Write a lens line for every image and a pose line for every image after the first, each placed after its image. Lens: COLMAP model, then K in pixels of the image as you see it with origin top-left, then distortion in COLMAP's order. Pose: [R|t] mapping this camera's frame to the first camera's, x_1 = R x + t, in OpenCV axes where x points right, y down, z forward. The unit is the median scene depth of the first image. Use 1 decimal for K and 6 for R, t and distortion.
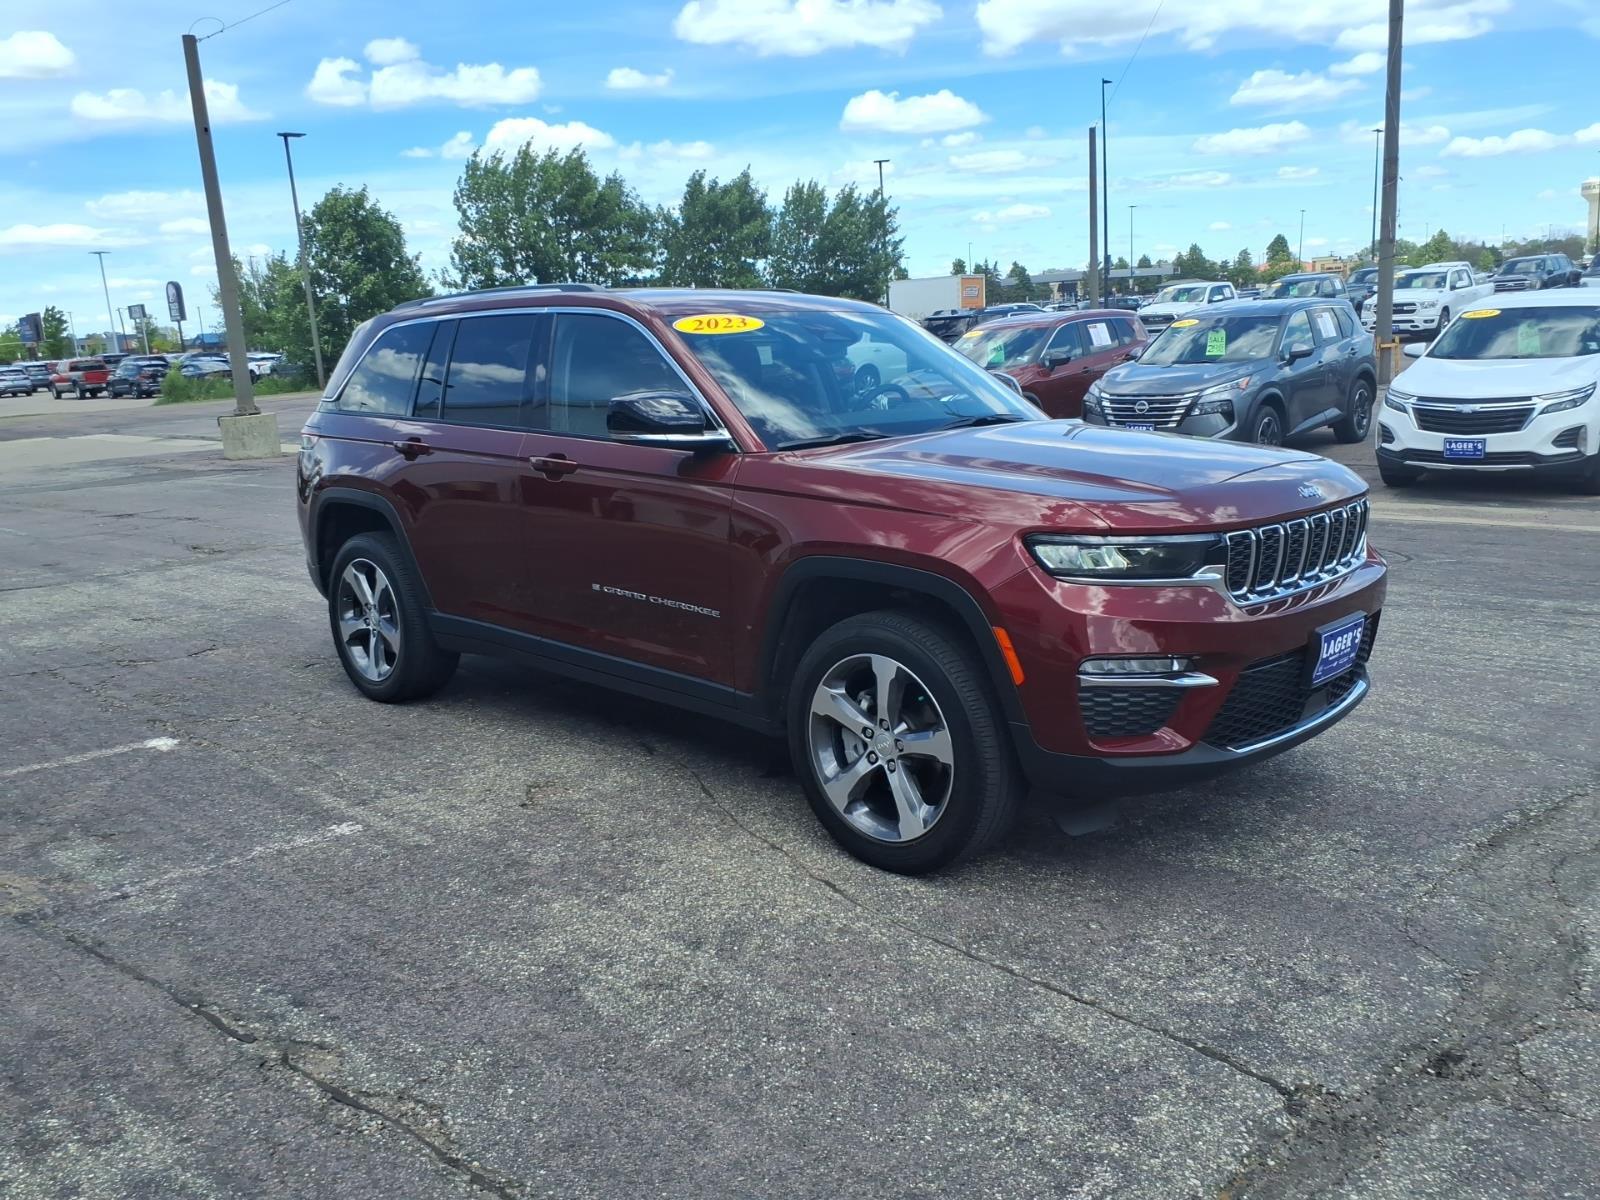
lens RADIAL K [[1283.2, 0, 802.1], [0, 1283.2, 601.6], [0, 0, 1]] dist [0.007923, -0.004648]
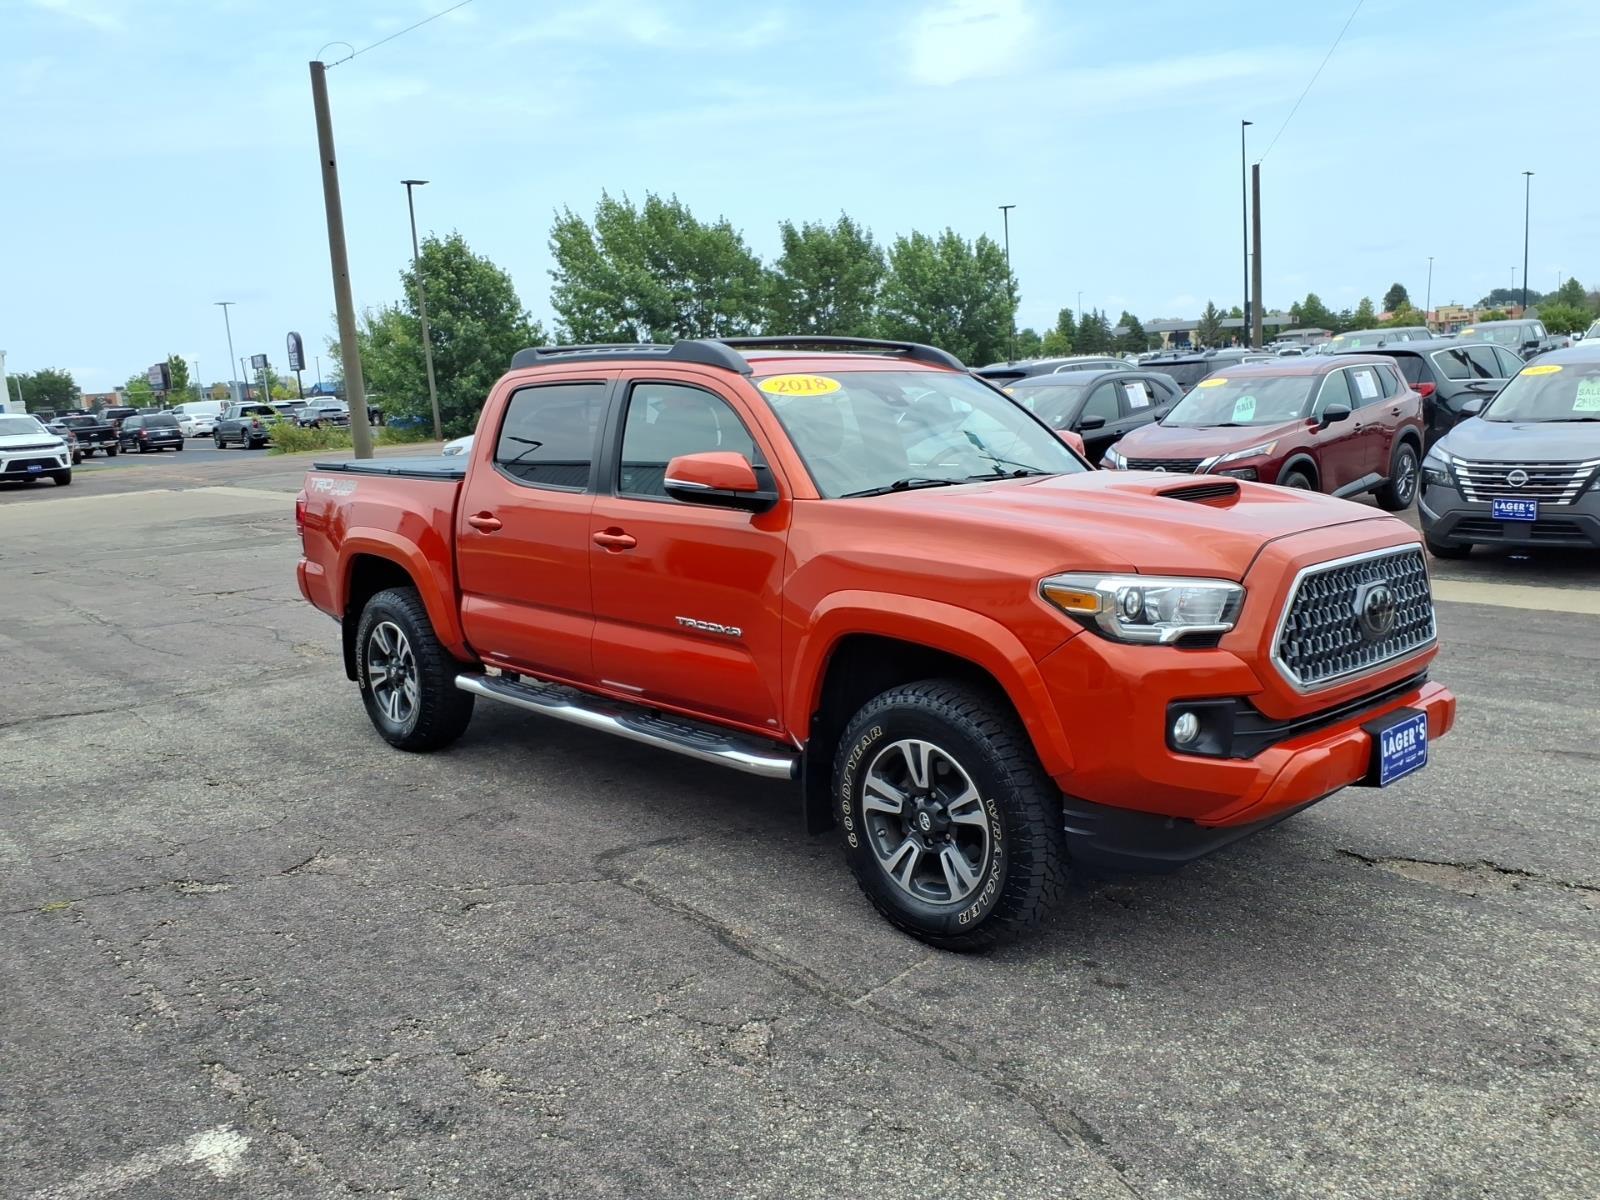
lens RADIAL K [[1285.5, 0, 805.2], [0, 1285.5, 597.5], [0, 0, 1]] dist [-0.013829, 0.010793]
pose [[0.997466, 0.013537, -0.069847, -0.054171], [-0.016344, 0.999075, -0.039778, -0.023937], [0.069244, 0.040819, 0.996764, 0.116808]]
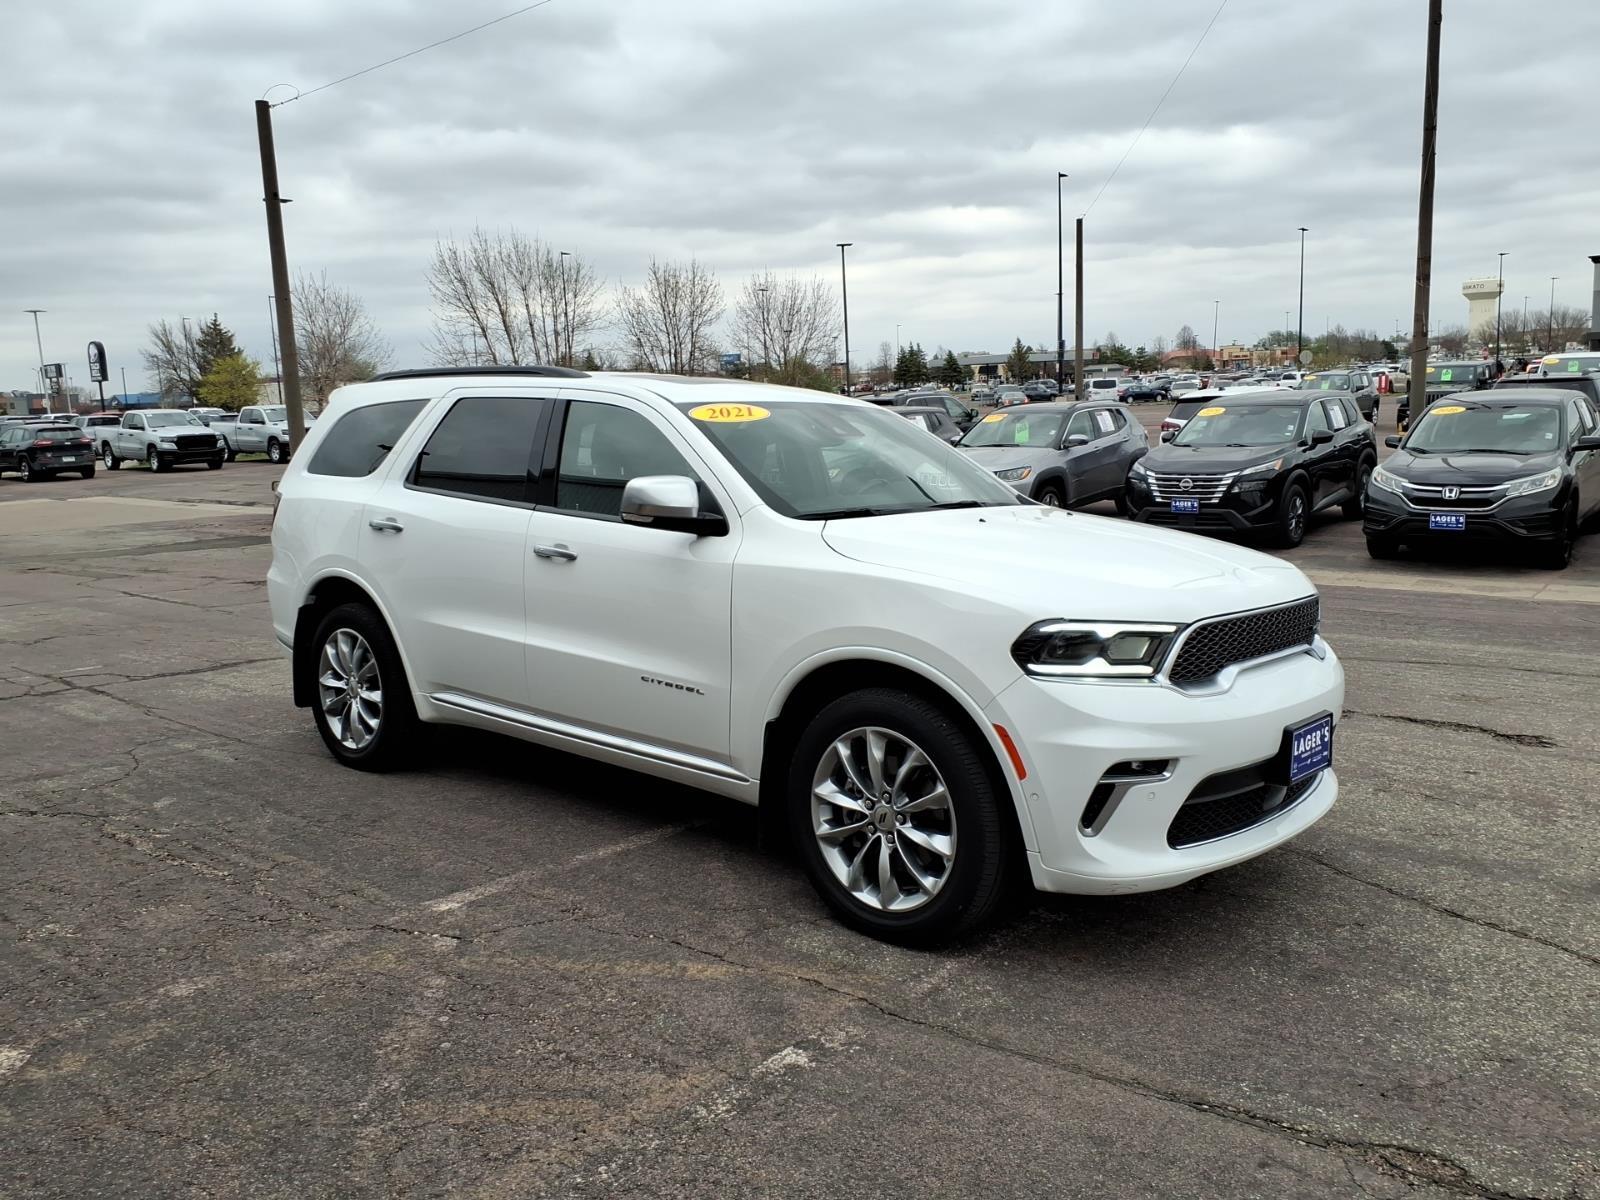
lens RADIAL K [[1266.4, 0, 796.5], [0, 1266.4, 611.5], [0, 0, 1]] dist [0.020244, -0.006782]
pose [[0.997732, 0.010622, 0.066464, -0.119598], [-0.007461, 0.998838, -0.047623, -0.001274], [-0.066893, 0.047019, 0.996652, 0.007605]]
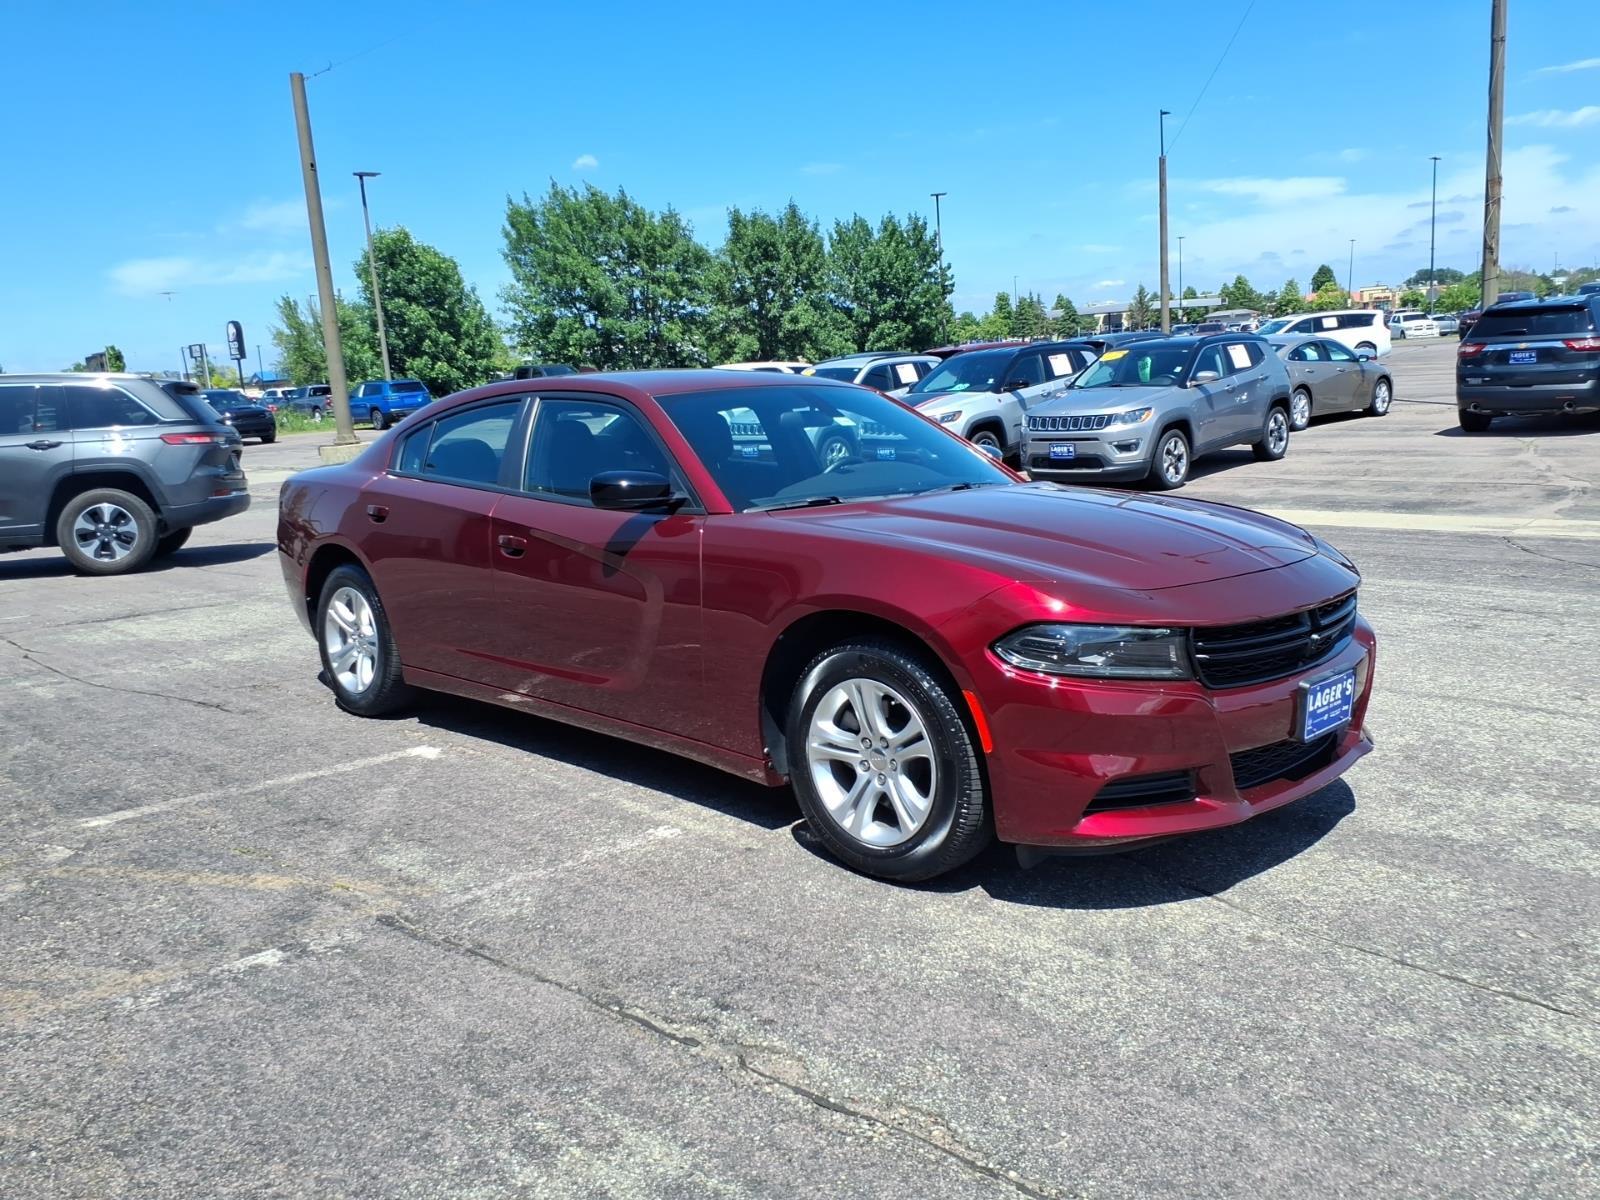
lens RADIAL K [[1277.8, 0, 803.3], [0, 1277.8, 604.1], [0, 0, 1]] dist [0.010161, -0.006934]
pose [[0.999541, -0.002067, -0.030216, -0.042816], [0.001358, 0.999724, -0.023466, 0.004873], [0.030256, 0.023414, 0.999268, 0.005749]]
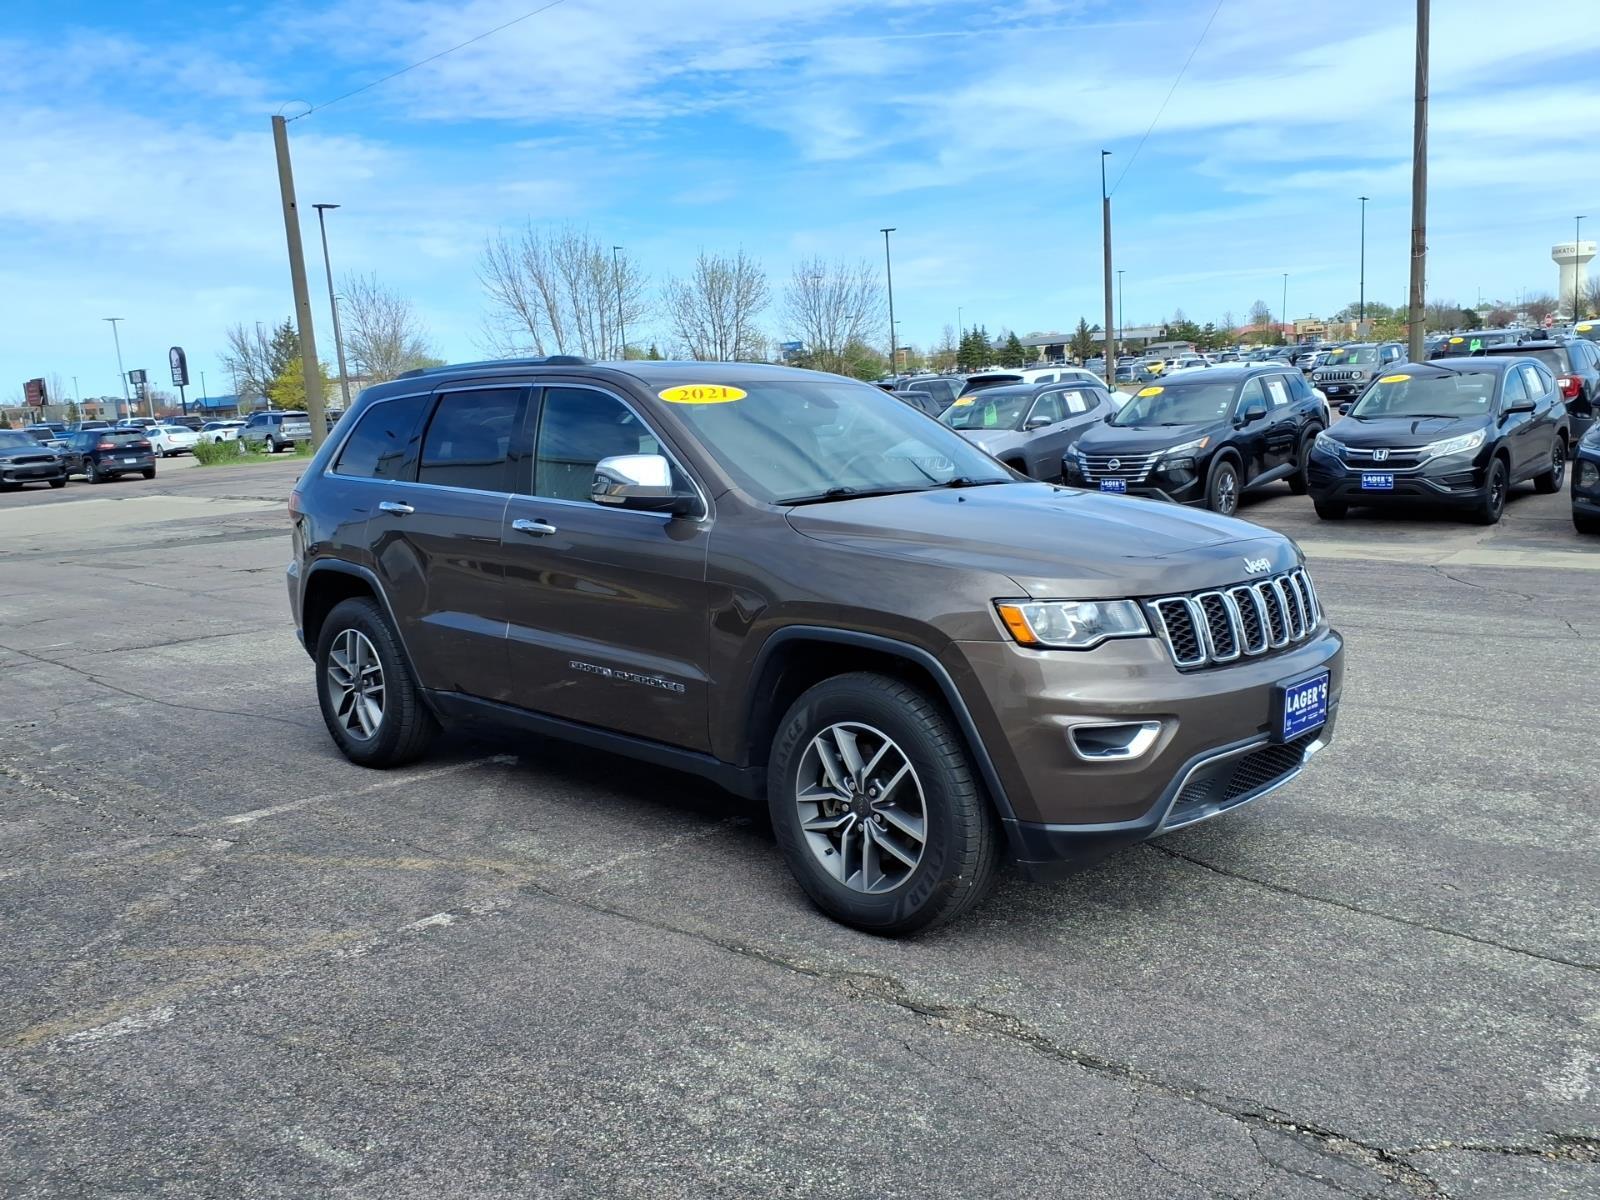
lens RADIAL K [[1272.4, 0, 800.0], [0, 1272.4, 600.0], [0, 0, 1]] dist [0.030365, -0.039220]
pose [[0.999941, -0.005514, 0.009401, -0.060136], [0.005951, 0.998872, -0.047107, 0.006032], [-0.009131, 0.047161, 0.998846, -0.029919]]
